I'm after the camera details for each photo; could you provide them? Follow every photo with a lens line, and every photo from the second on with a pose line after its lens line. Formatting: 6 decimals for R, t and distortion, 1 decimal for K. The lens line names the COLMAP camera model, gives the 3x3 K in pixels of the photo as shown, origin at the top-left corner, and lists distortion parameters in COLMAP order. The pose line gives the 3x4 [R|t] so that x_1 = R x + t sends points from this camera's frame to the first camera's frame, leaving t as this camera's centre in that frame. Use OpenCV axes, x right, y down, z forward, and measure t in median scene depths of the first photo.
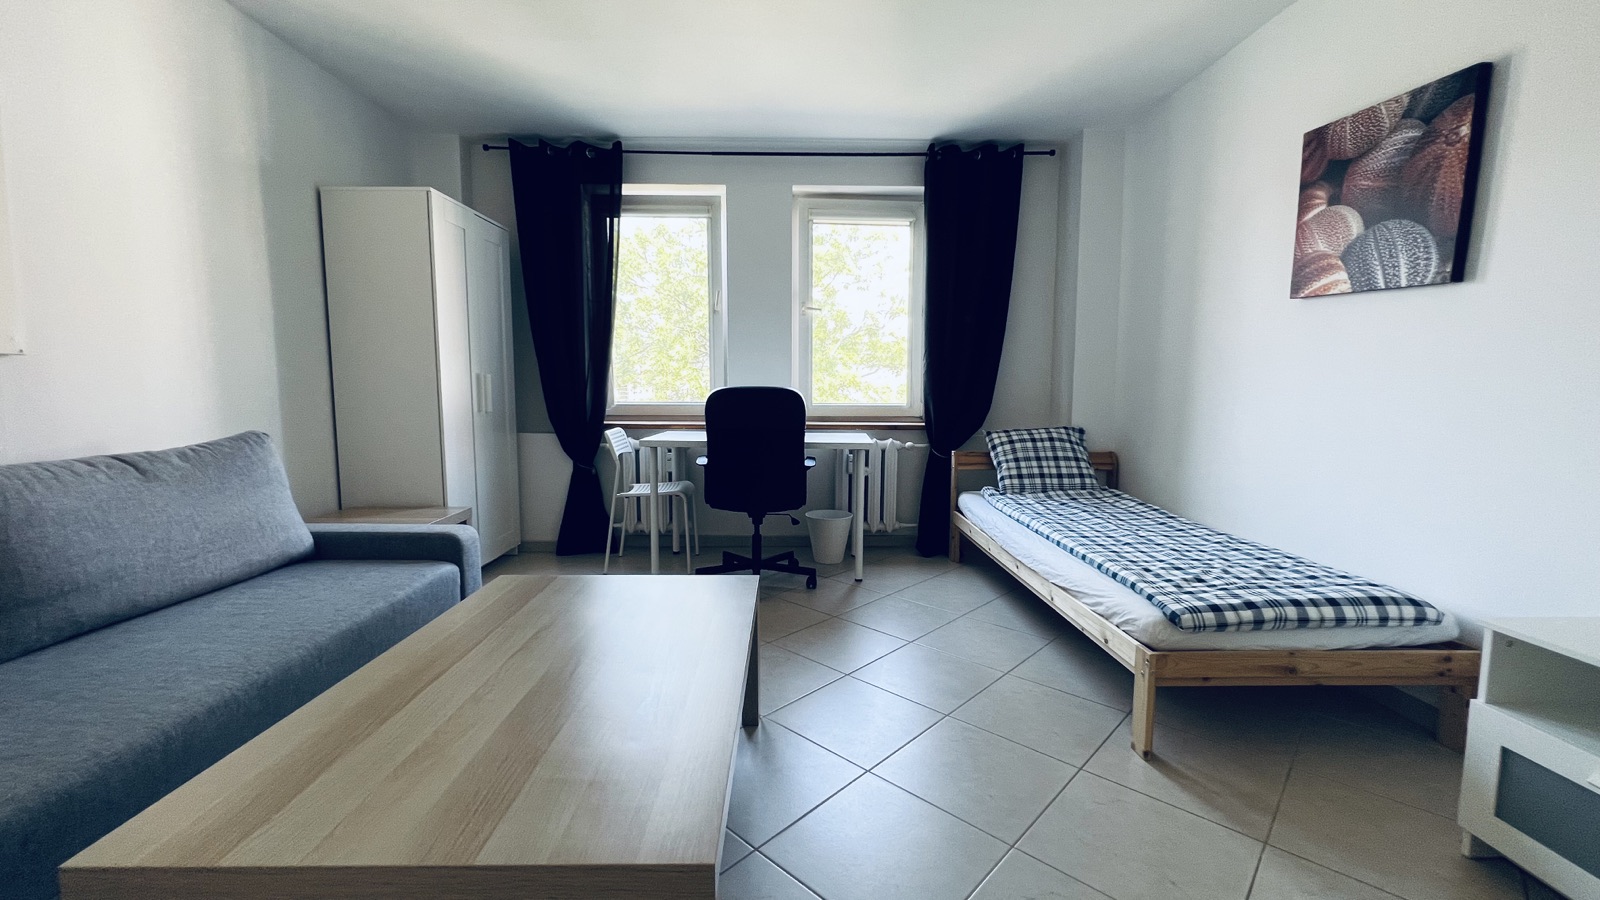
lens RADIAL K [[639.8, 0, 795.6], [0, 639.8, 446.9], [0, 0, 1]] dist [-0.002208, 0.000541]
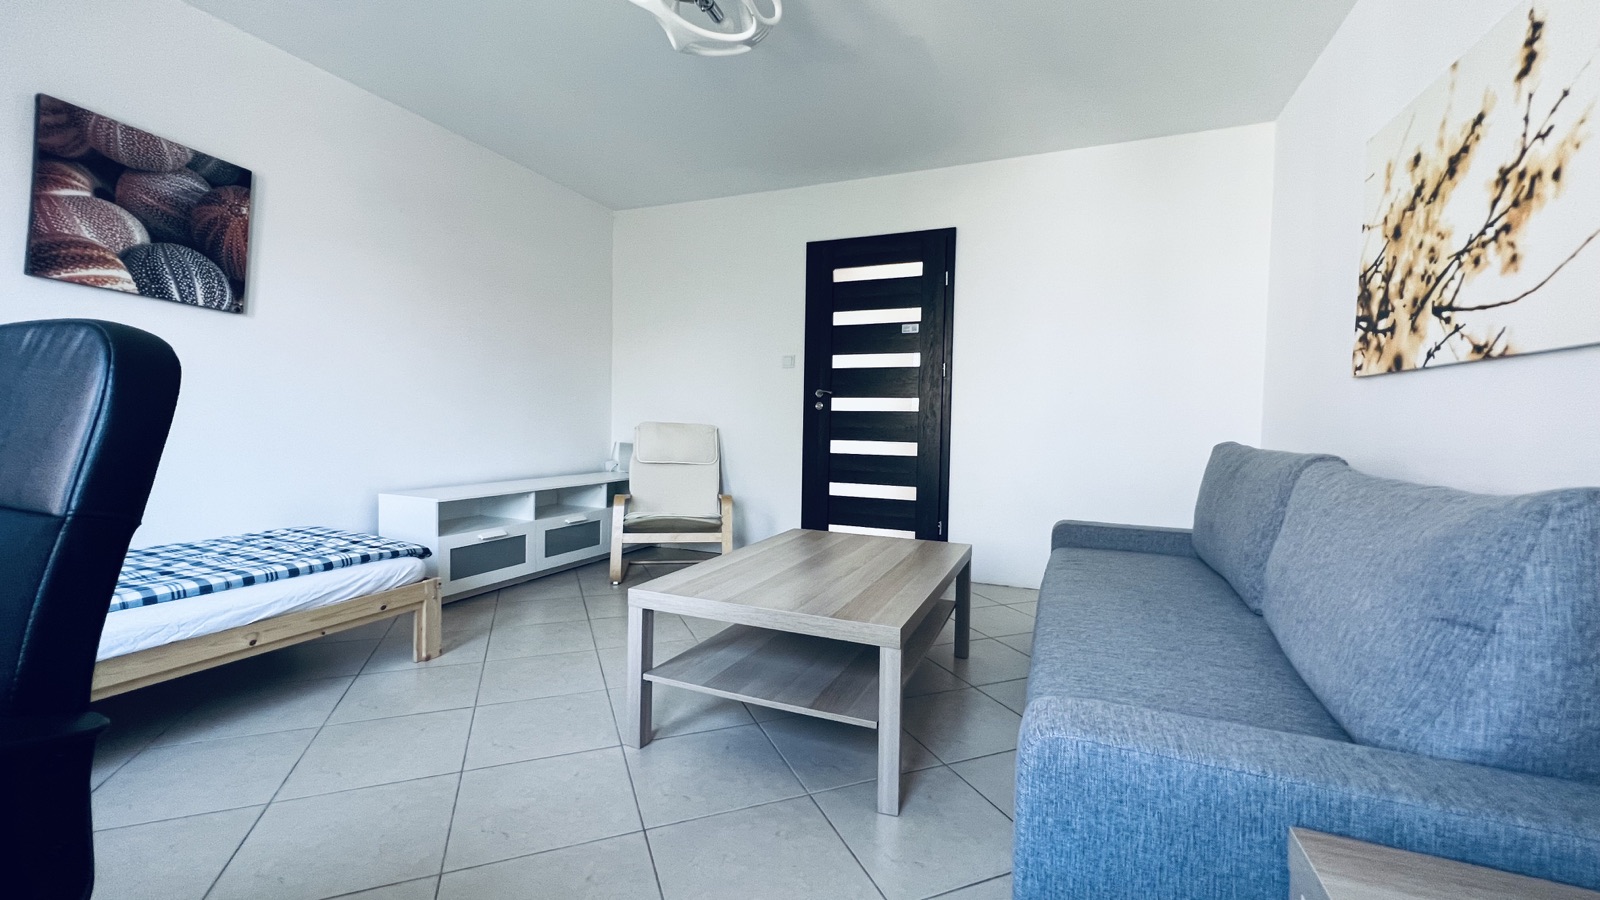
lens RADIAL K [[639.8, 0, 795.6], [0, 639.8, 446.9], [0, 0, 1]] dist [-0.002208, 0.000541]
pose [[-0.913607, -0.037772, 0.404841, -0.551128], [0.015382, 0.991752, 0.127245, -0.099996], [-0.406308, 0.122479, -0.905490, 1.459234]]
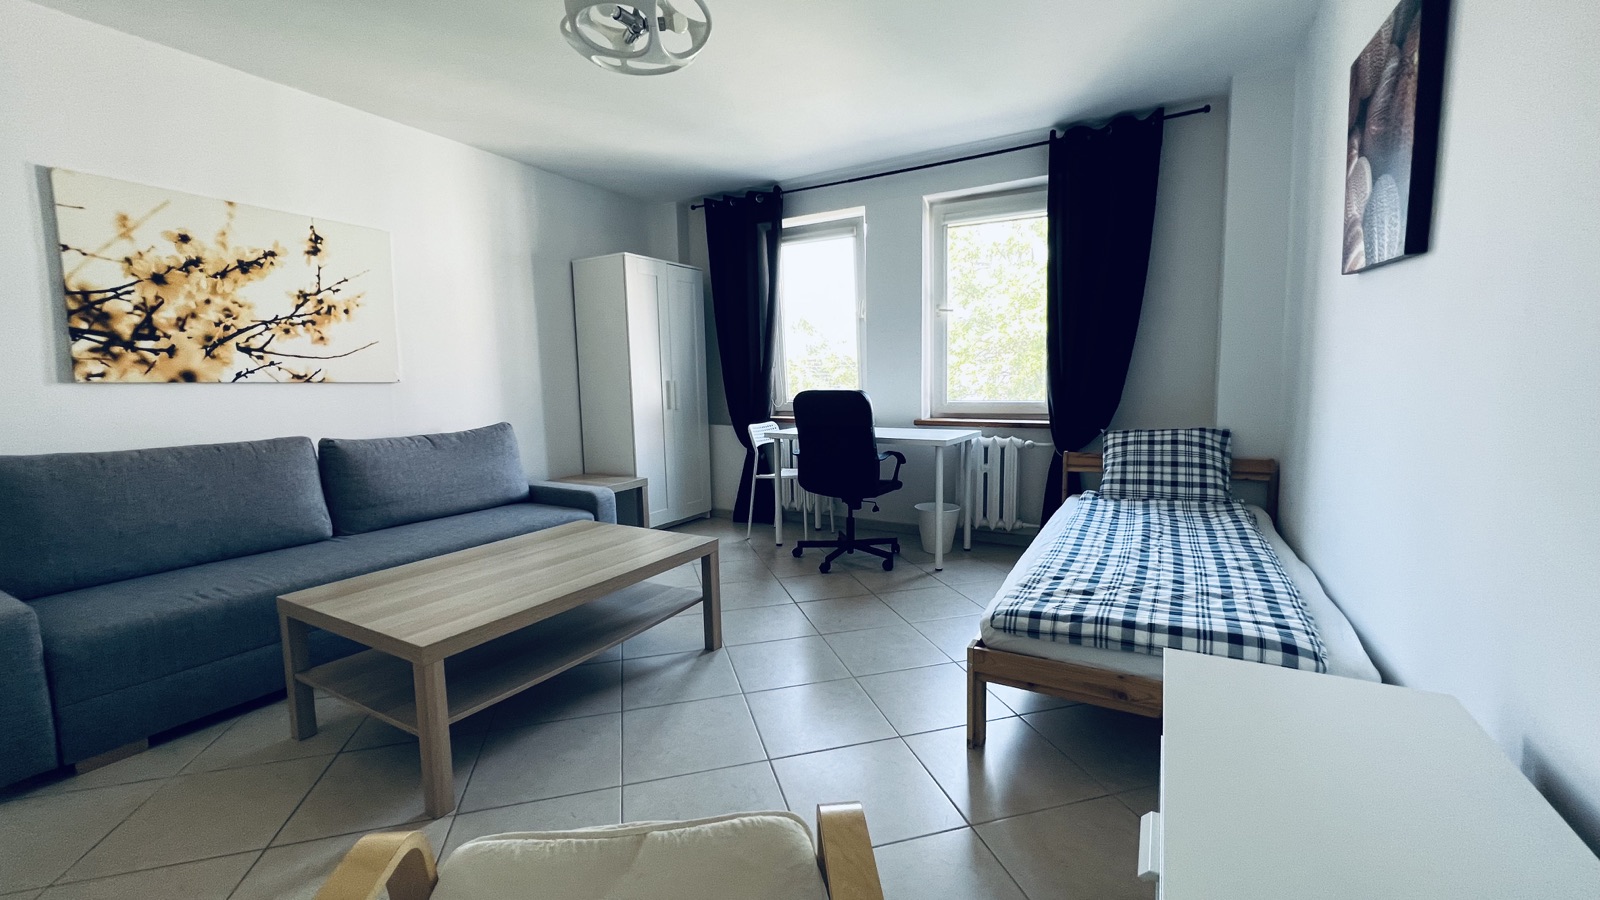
lens RADIAL K [[639.8, 0, 795.6], [0, 639.8, 446.9], [0, 0, 1]] dist [-0.002208, 0.000541]
pose [[0.857117, 0.034627, -0.513956, 0.638066], [-0.026399, 0.999380, 0.023307, -0.018852], [0.514444, -0.006409, 0.857500, -0.039903]]
